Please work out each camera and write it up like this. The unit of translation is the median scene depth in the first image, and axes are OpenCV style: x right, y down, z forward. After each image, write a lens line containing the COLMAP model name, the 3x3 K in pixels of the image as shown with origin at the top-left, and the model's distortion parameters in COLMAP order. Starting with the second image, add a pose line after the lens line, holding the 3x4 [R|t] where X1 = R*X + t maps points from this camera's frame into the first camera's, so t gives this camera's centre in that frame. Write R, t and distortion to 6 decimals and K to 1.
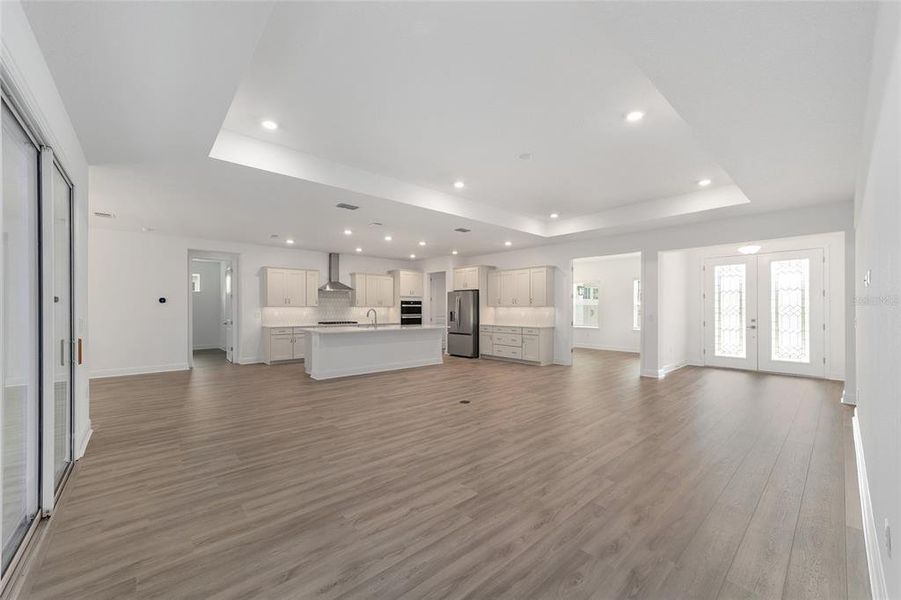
lens RADIAL K [[344.6, 0, 447.3], [0, 344.6, 301.1], [0, 0, 1]] dist [-0.020199, 0.010165]
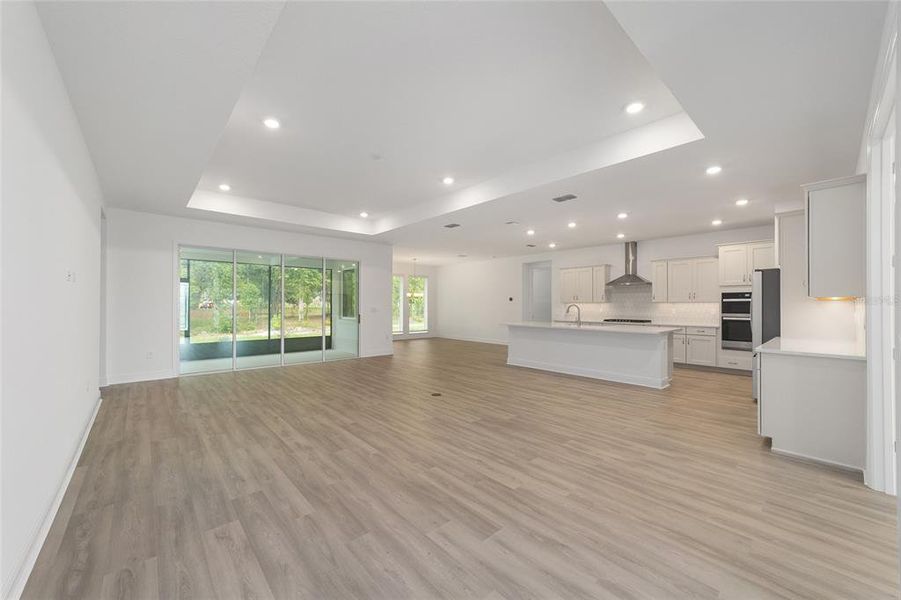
lens RADIAL K [[344.6, 0, 447.3], [0, 344.6, 301.1], [0, 0, 1]] dist [-0.020199, 0.010165]
pose [[0.023001, -0.009274, -0.999692, 0.696941], [0.019156, 0.999777, -0.008834, 0.014696], [0.999552, -0.018947, 0.023174, 0.651643]]
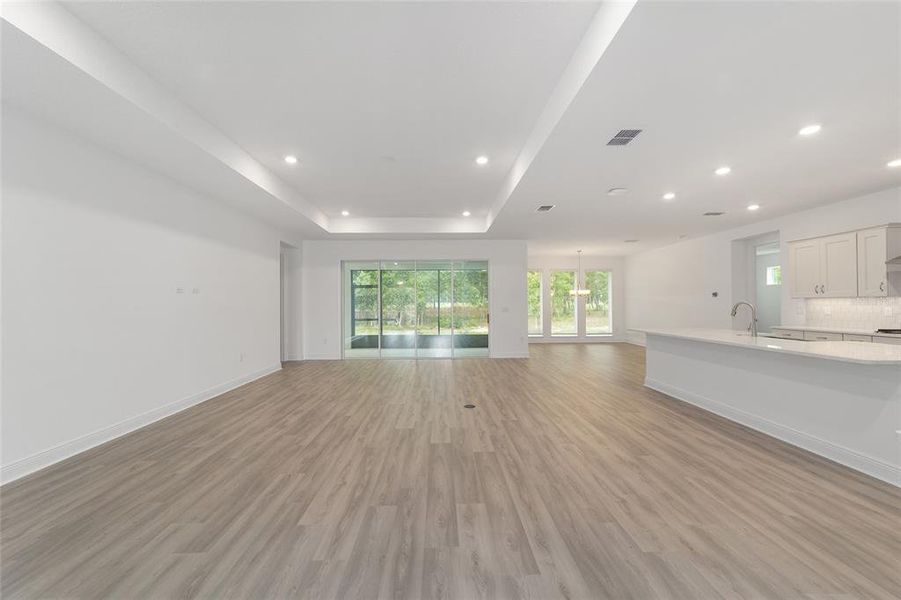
lens RADIAL K [[344.6, 0, 447.3], [0, 344.6, 301.1], [0, 0, 1]] dist [-0.020199, 0.010165]
pose [[-0.629844, -0.001241, -0.776721, 0.510150], [0.023565, 0.999508, -0.020707, 0.020930], [0.776364, -0.031346, -0.629505, 0.987734]]
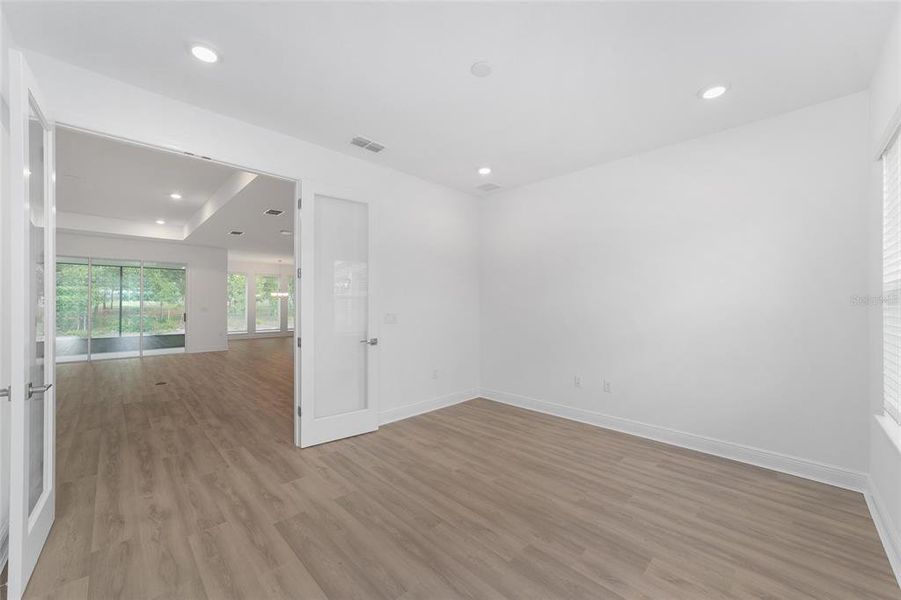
lens RADIAL K [[344.6, 0, 447.3], [0, 344.6, 301.1], [0, 0, 1]] dist [-0.020199, 0.010165]
pose [[0.072539, -0.004458, -0.997356, 0.831009], [0.019457, 0.999806, -0.003054, 0.021332], [0.997176, -0.019184, 0.072612, 1.223424]]
